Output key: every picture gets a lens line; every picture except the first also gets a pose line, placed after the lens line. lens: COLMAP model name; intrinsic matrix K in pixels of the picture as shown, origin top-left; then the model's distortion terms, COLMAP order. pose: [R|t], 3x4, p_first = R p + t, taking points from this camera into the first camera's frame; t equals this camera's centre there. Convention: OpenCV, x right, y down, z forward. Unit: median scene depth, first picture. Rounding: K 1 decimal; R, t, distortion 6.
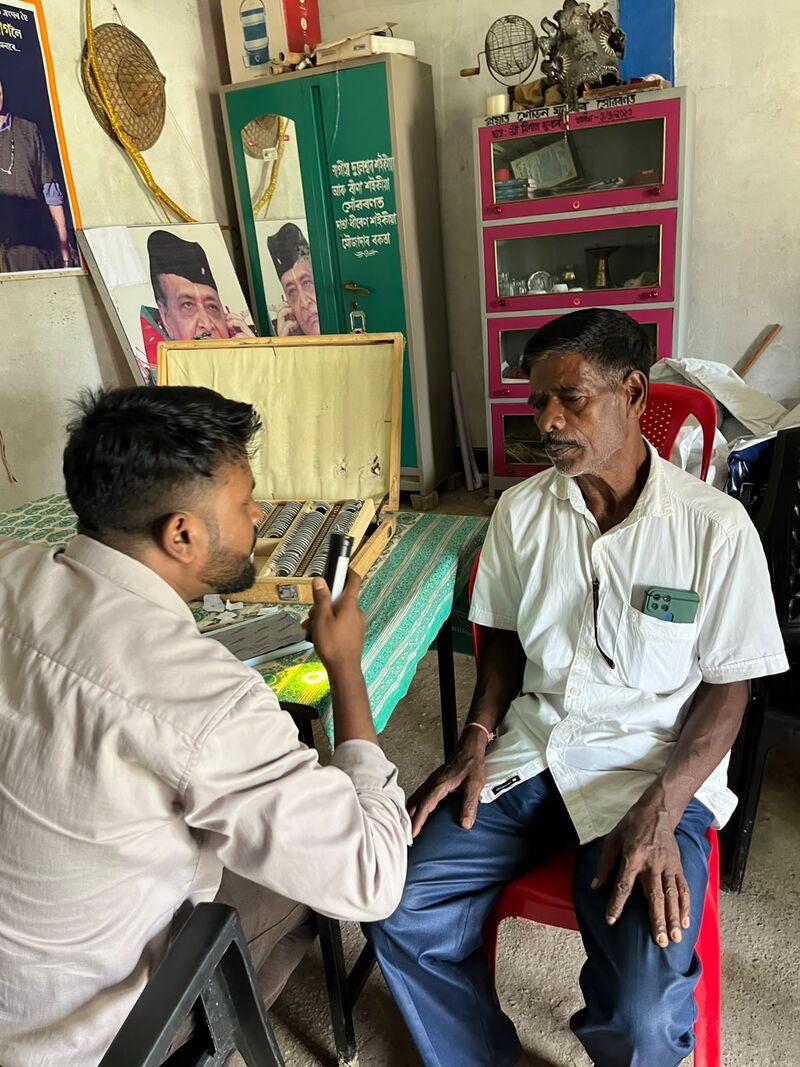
lens RADIAL K [[827.1, 0, 390.1], [0, 827.1, 538.1], [0, 0, 1]] dist [0.060536, -0.085165]
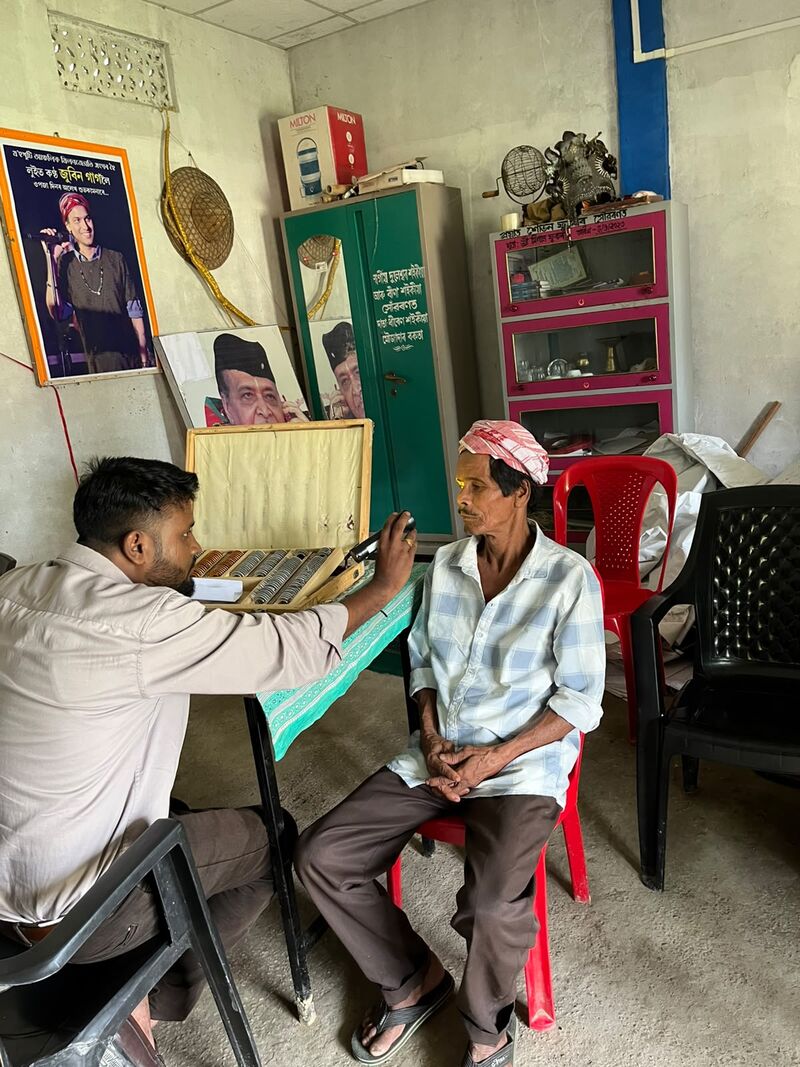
lens RADIAL K [[827.1, 0, 401.7], [0, 827.1, 530.9], [0, 0, 1]] dist [0.060536, -0.085165]
pose [[0.995242, -0.005078, -0.097303, 0.087036], [-0.004795, 0.994879, -0.100959, 0.024675], [0.097318, 0.100946, 0.990121, -0.110545]]
